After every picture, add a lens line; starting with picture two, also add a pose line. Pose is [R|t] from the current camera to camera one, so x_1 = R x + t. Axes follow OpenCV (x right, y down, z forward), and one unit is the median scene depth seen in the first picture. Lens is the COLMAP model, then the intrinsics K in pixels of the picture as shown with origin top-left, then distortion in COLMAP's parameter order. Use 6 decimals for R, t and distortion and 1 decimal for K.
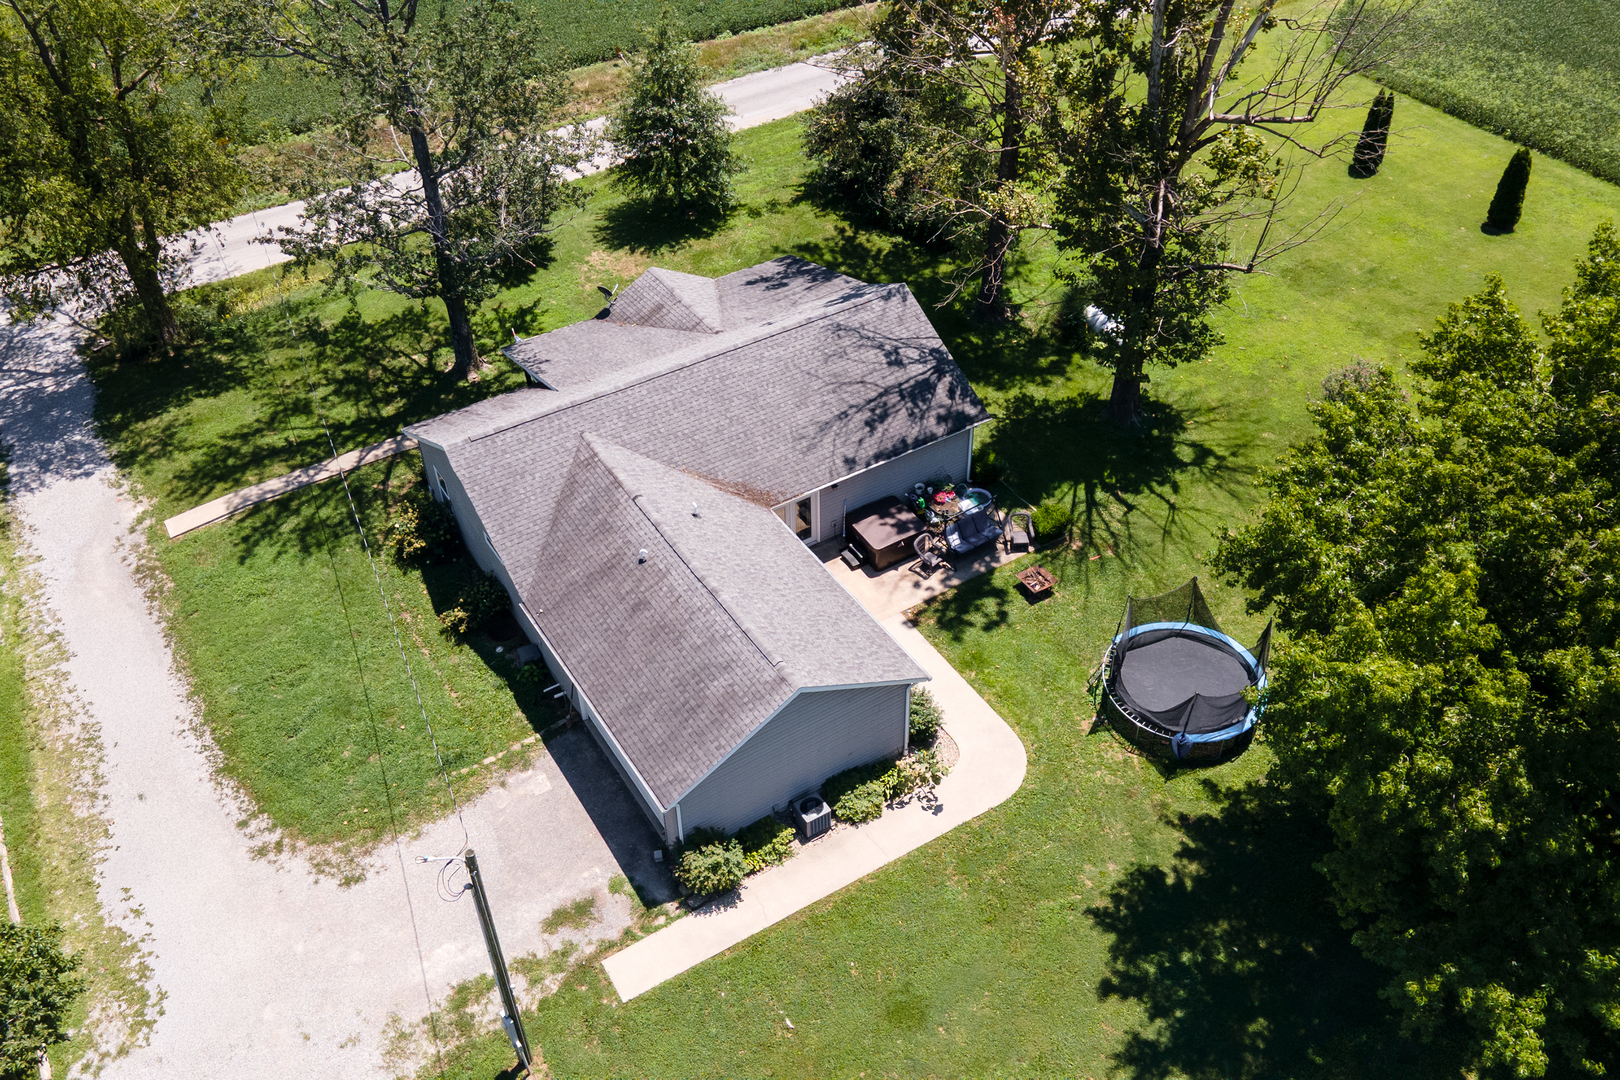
lens RADIAL K [[1413.5, 0, 806.6], [0, 1413.5, 535.5], [0, 0, 1]] dist [0.032888, -0.022635]
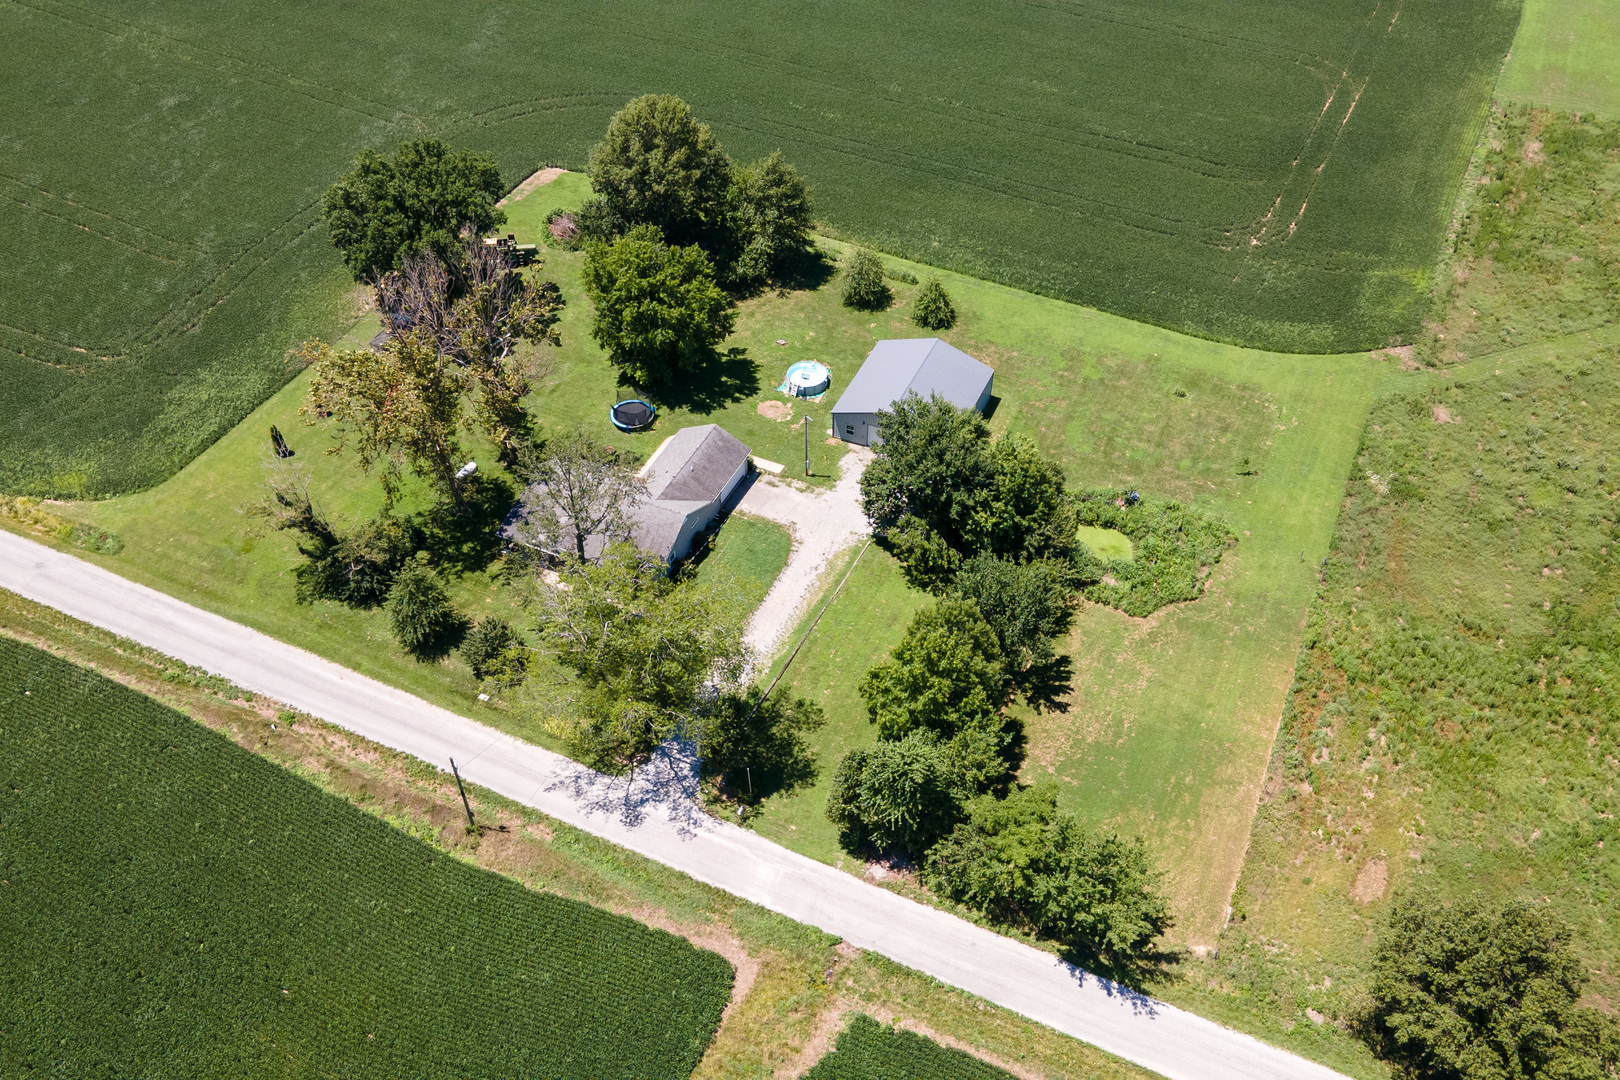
lens RADIAL K [[1413.5, 0, 806.6], [0, 1413.5, 535.5], [0, 0, 1]] dist [0.032888, -0.022635]
pose [[-0.549375, -0.565764, 0.614897, -2.139993], [0.558940, 0.298184, 0.773739, -2.113602], [-0.621106, 0.768763, 0.152414, 0.347515]]
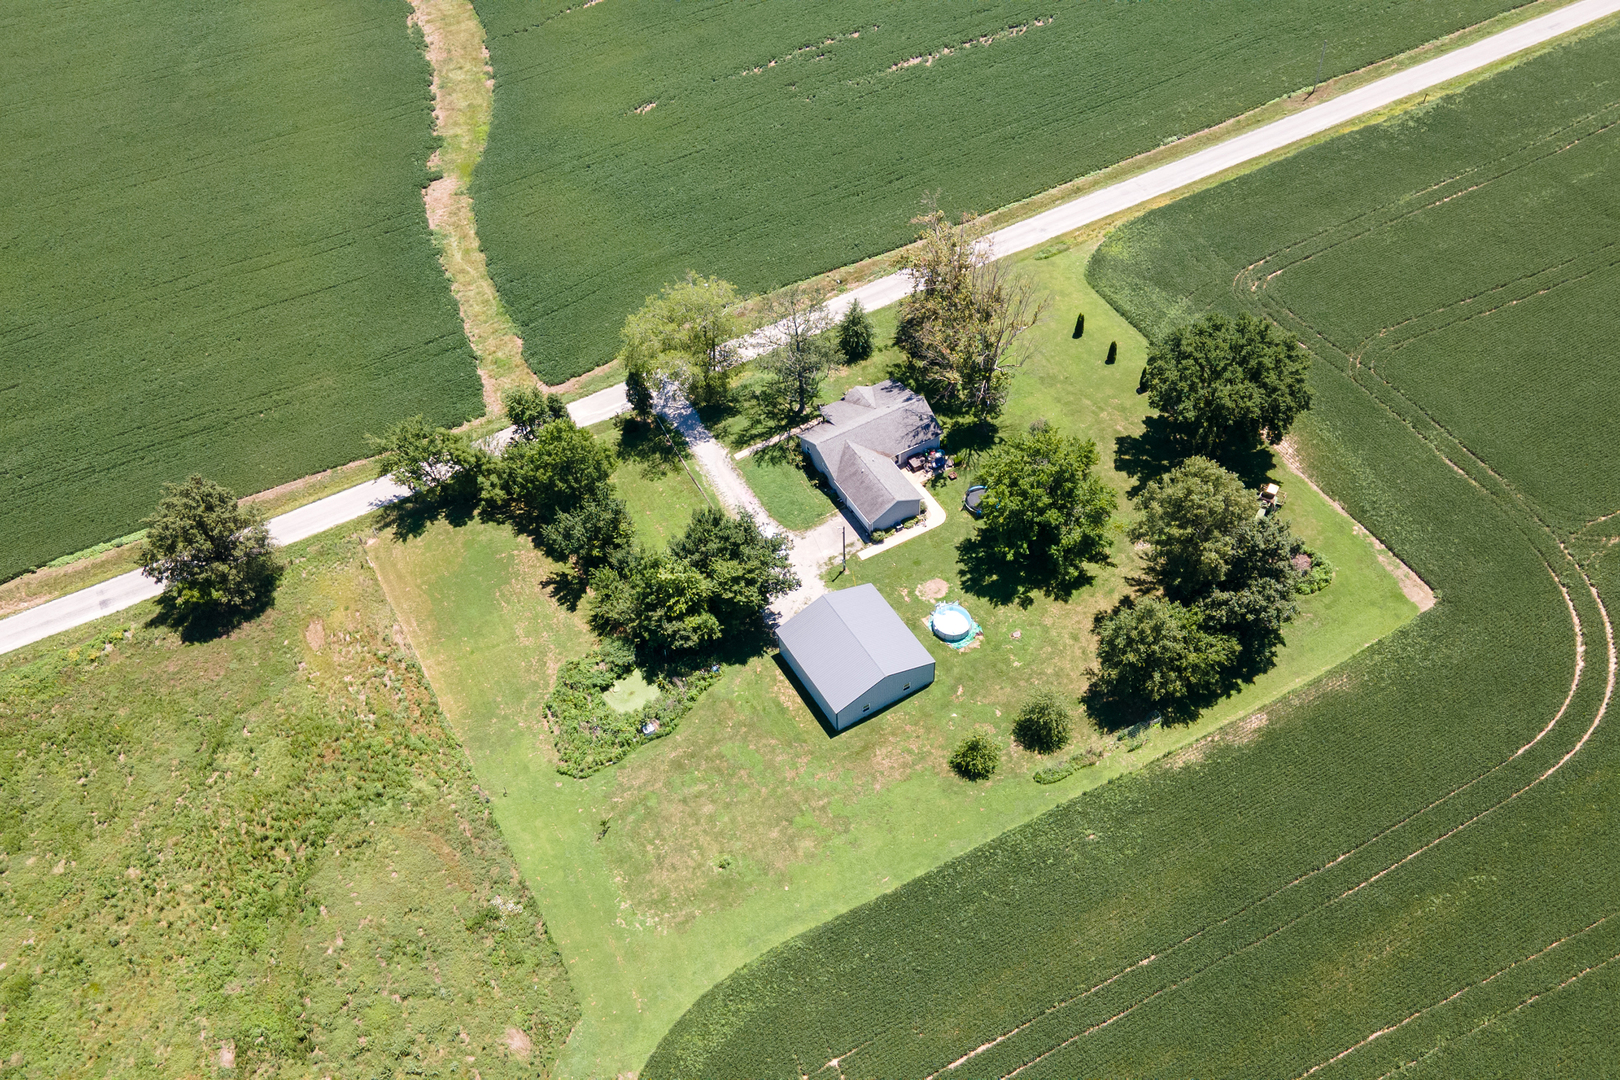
lens RADIAL K [[1413.5, 0, 806.6], [0, 1413.5, 535.5], [0, 0, 1]] dist [0.032888, -0.022635]
pose [[0.999084, 0.015379, -0.039928, -0.094391], [-0.009868, 0.990835, 0.134720, -0.332106], [0.041634, -0.134203, 0.990079, -3.012289]]
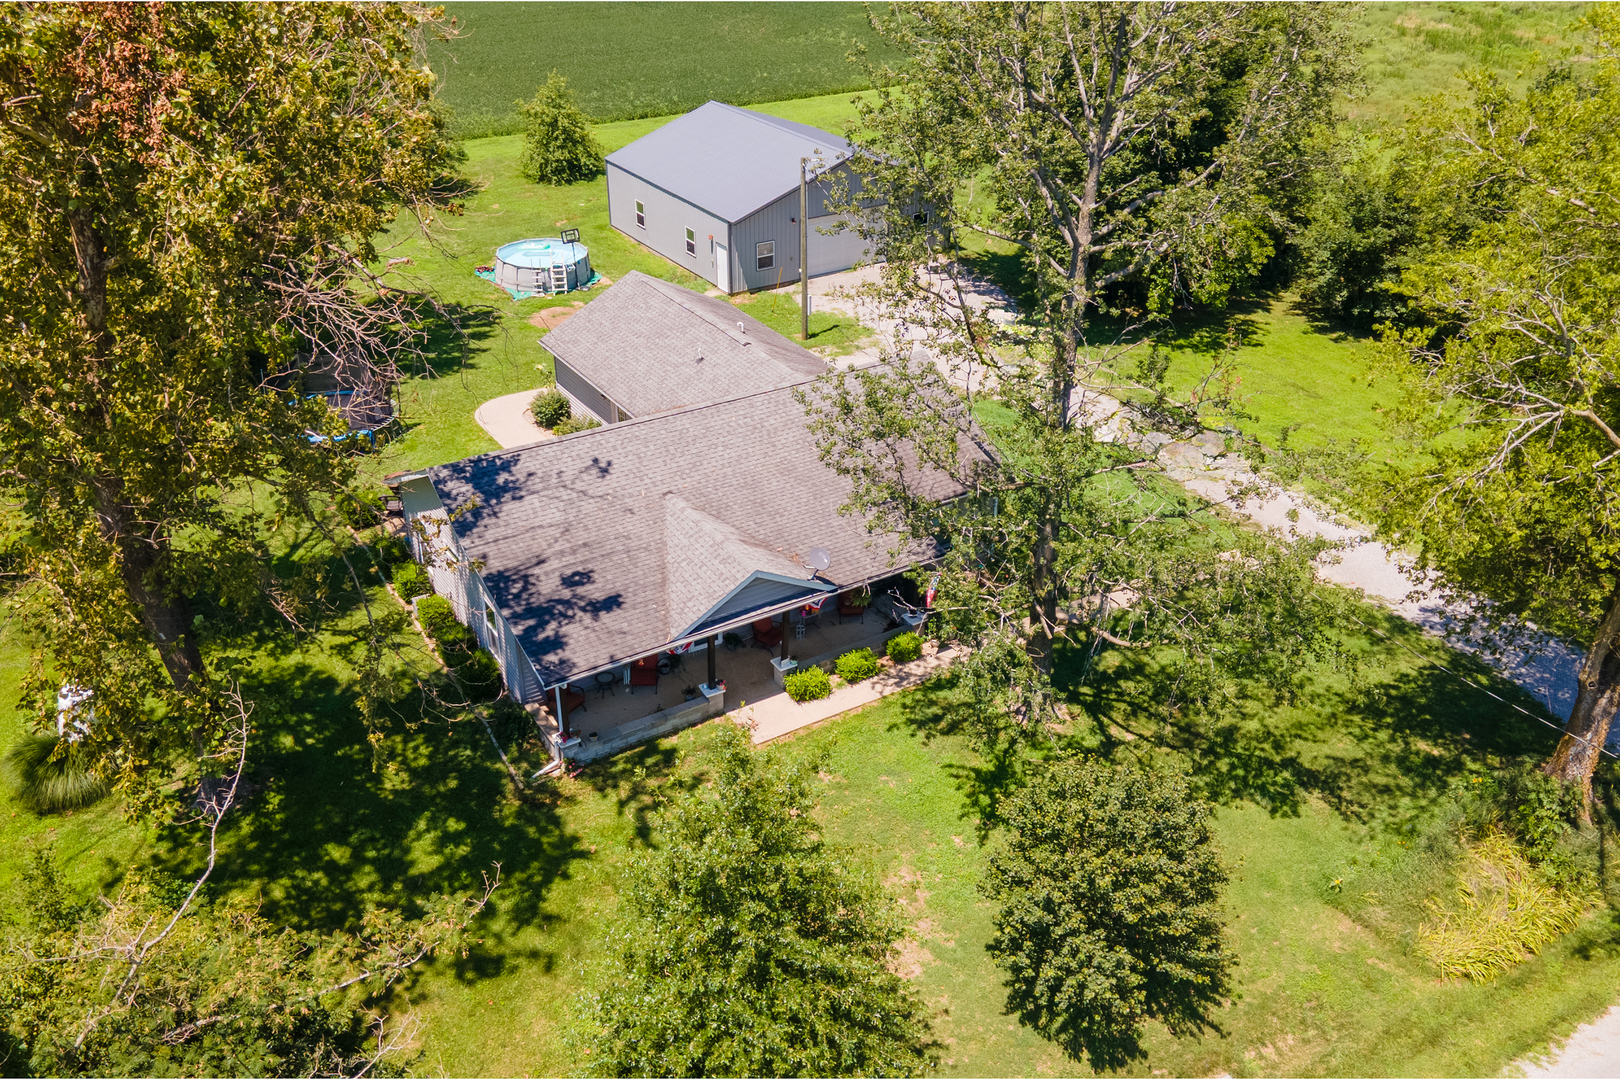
lens RADIAL K [[1413.5, 0, 806.6], [0, 1413.5, 535.5], [0, 0, 1]] dist [0.032888, -0.022635]
pose [[-0.999722, 0.018763, 0.014260, -0.159892], [0.019693, 0.332681, 0.942834, -0.946491], [0.012946, 0.942853, -0.332959, 1.348119]]
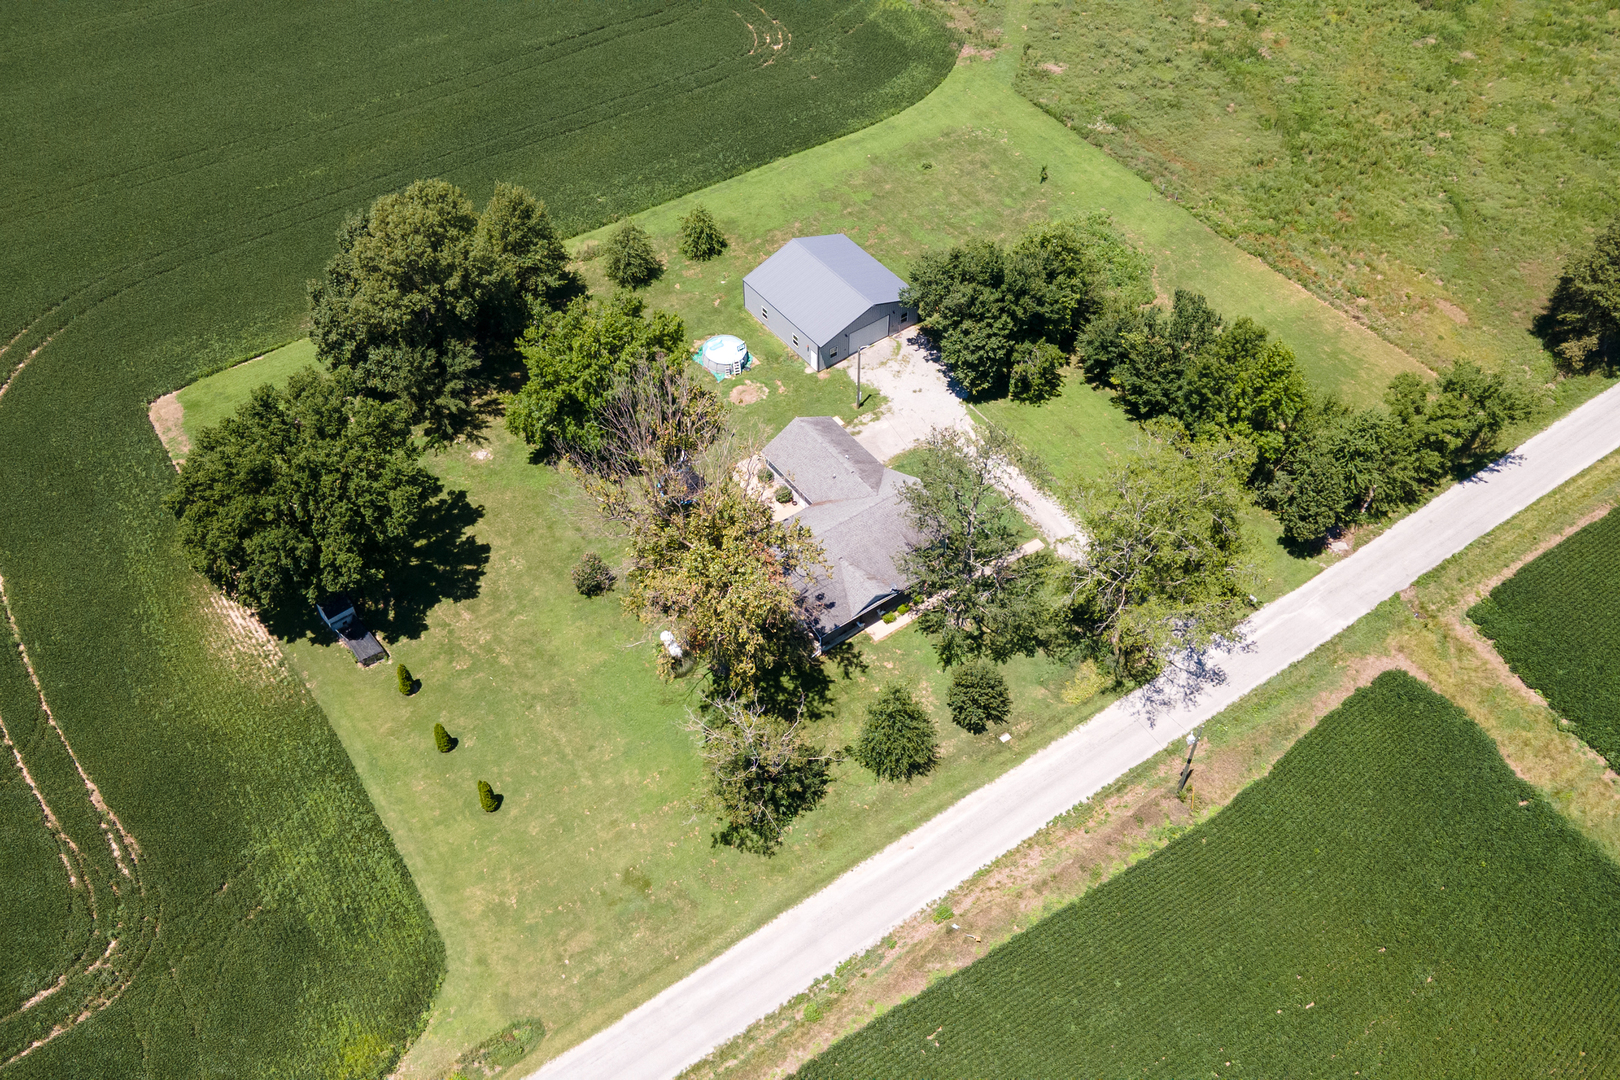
lens RADIAL K [[1413.5, 0, 806.6], [0, 1413.5, 535.5], [0, 0, 1]] dist [0.032888, -0.022635]
pose [[-0.997628, 0.064481, -0.024095, 0.057915], [-0.022917, 0.018946, 0.999558, -2.759298], [0.064909, 0.997739, -0.017423, 1.040268]]
